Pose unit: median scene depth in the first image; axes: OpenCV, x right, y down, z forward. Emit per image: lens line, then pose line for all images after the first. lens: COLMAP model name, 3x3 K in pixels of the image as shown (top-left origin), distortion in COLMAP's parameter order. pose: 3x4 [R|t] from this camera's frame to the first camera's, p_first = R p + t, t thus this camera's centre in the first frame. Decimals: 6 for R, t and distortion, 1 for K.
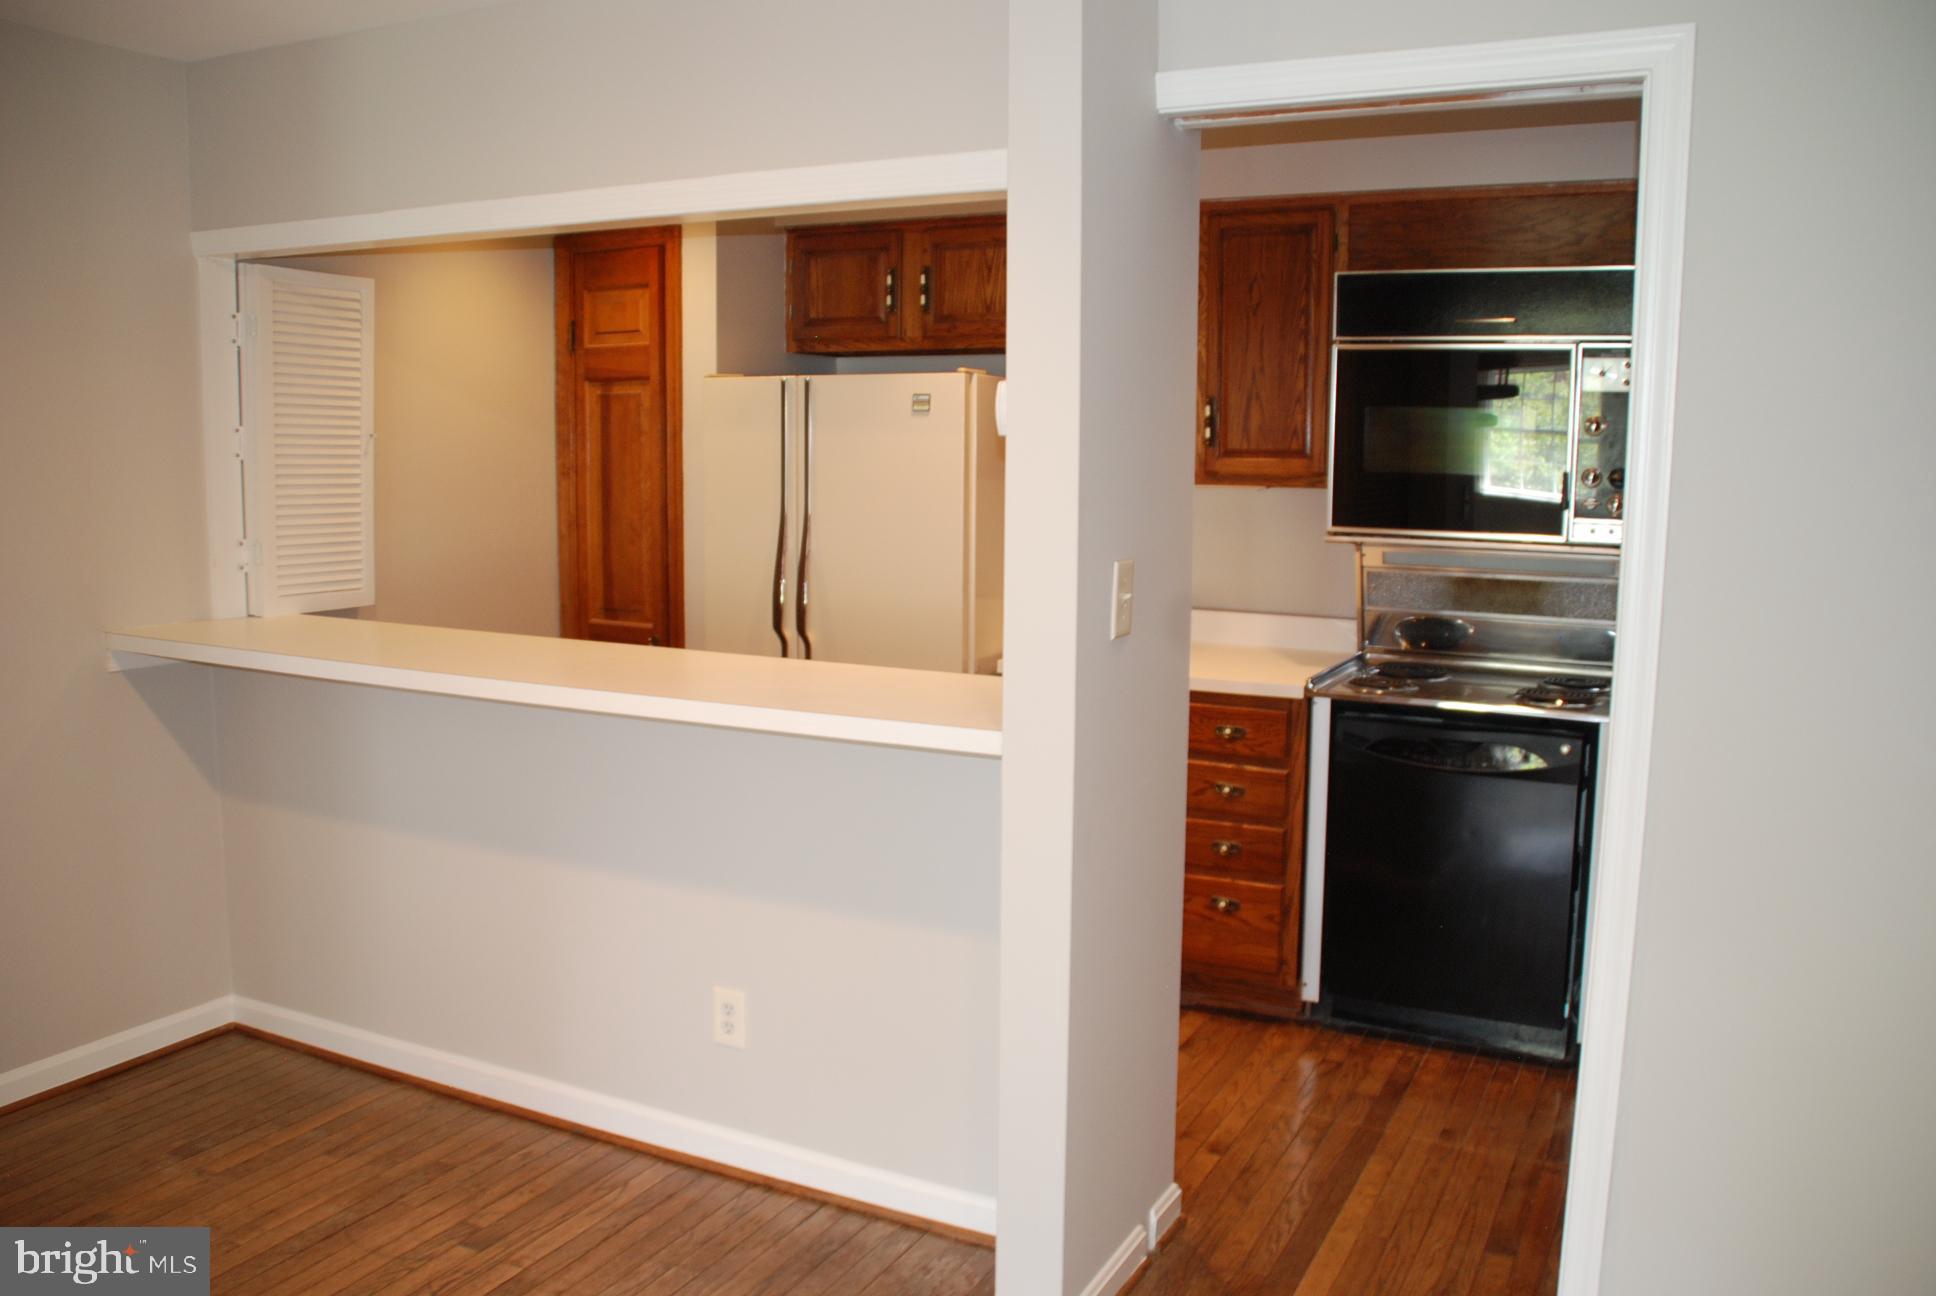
lens RADIAL K [[1543.6, 0, 968.0], [0, 1543.6, 648.0], [0, 0, 1]] dist [-0.175610, 0.179279]
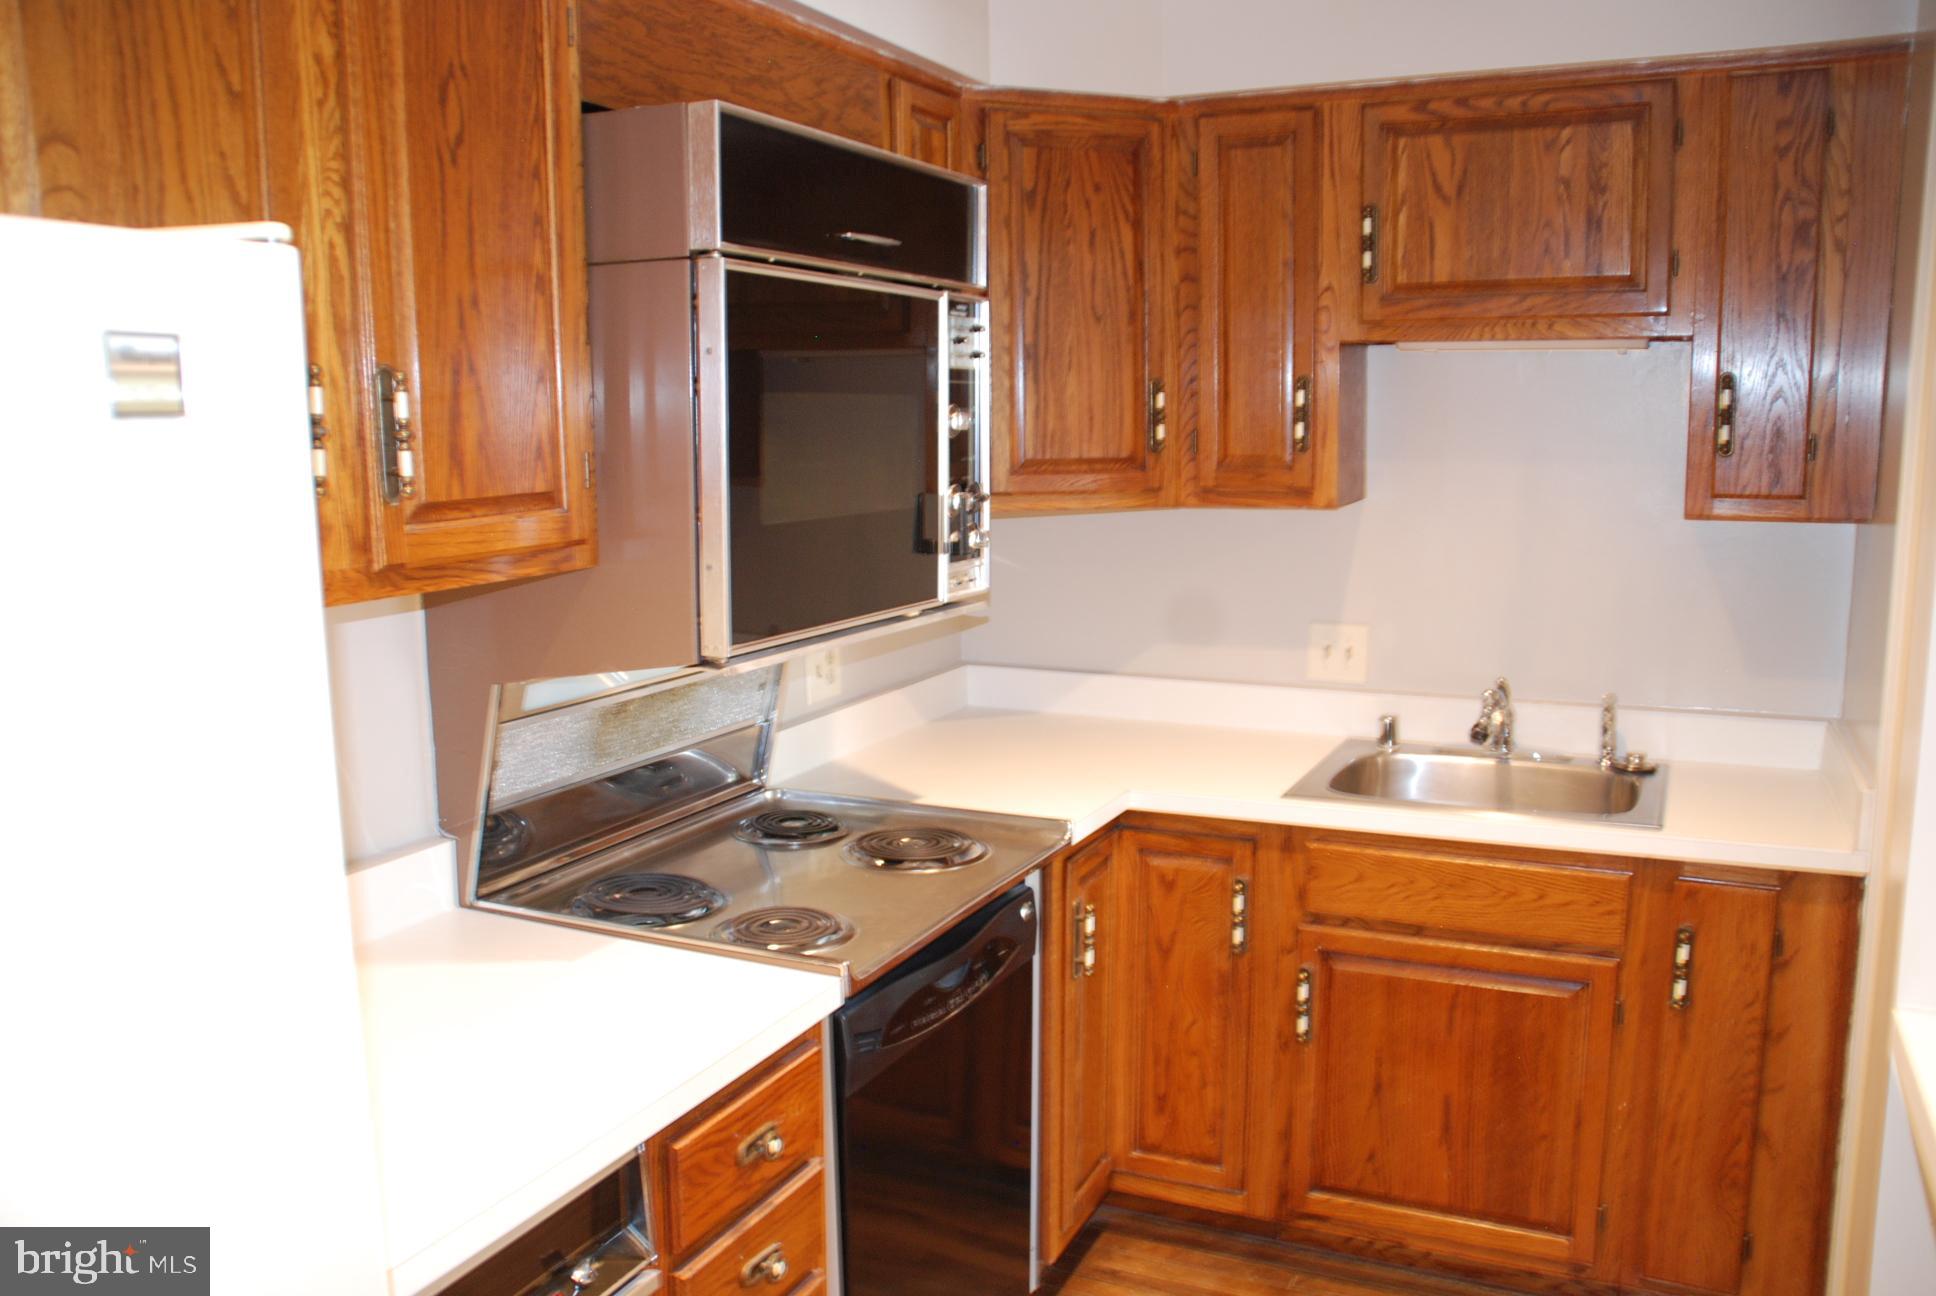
lens RADIAL K [[1590.7, 0, 968.0], [0, 1590.7, 648.0], [0, 0, 1]] dist [-0.120525, 0.001125]
pose [[-0.040700, -0.157364, 0.986702, -0.240228], [0.135756, 0.977492, 0.161495, -0.143297], [-0.989906, 0.140523, -0.018421, 0.900068]]
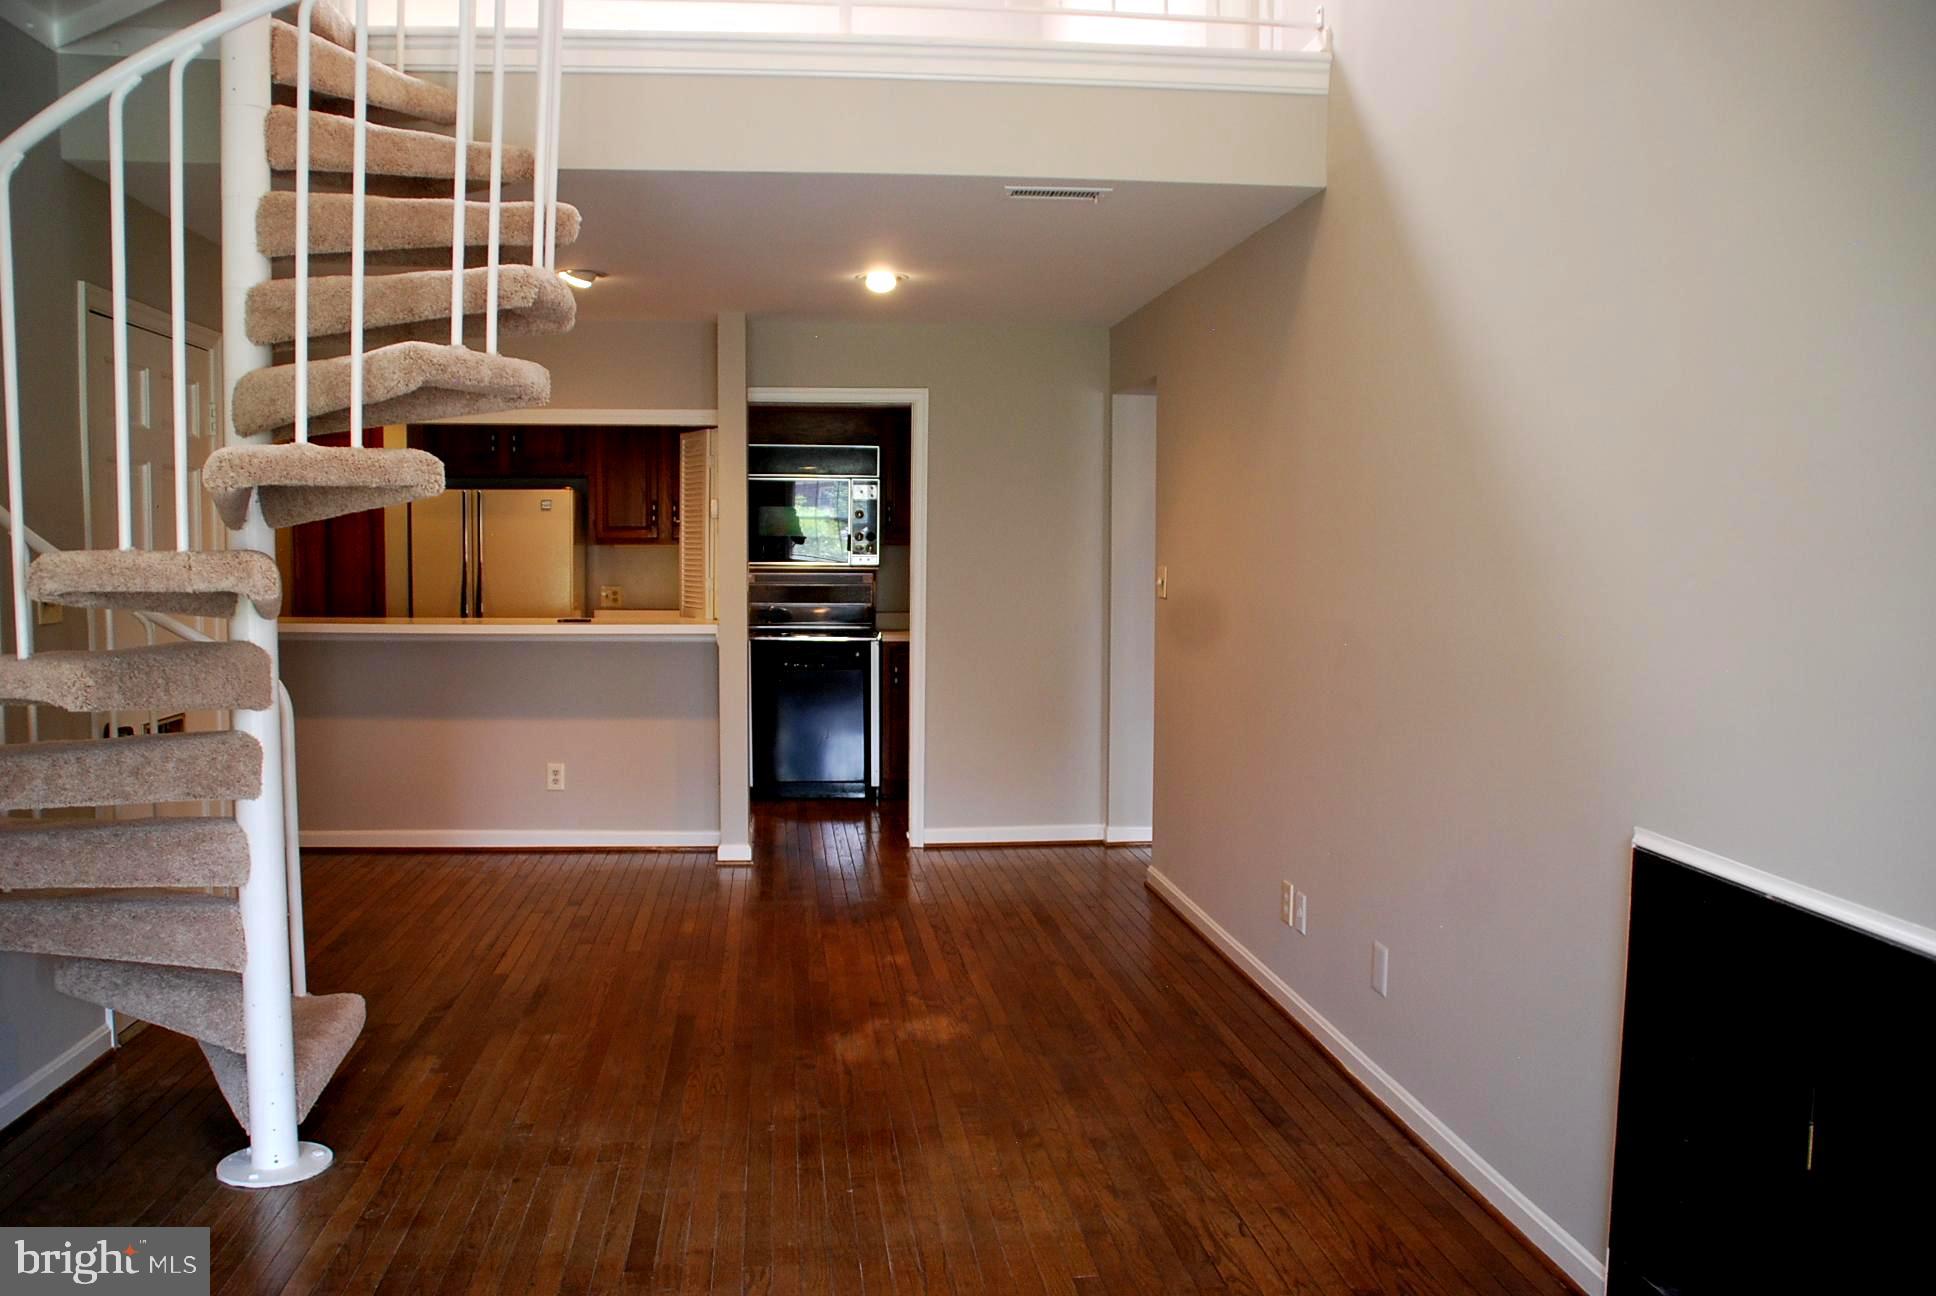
lens RADIAL K [[1543.6, 0, 968.0], [0, 1543.6, 648.0], [0, 0, 1]] dist [-0.175610, 0.179279]
pose [[0.828988, -0.039827, 0.557847, -0.686814], [0.072987, 0.996635, -0.037308, 0.139305], [-0.554484, 0.071644, 0.829105, -0.925143]]
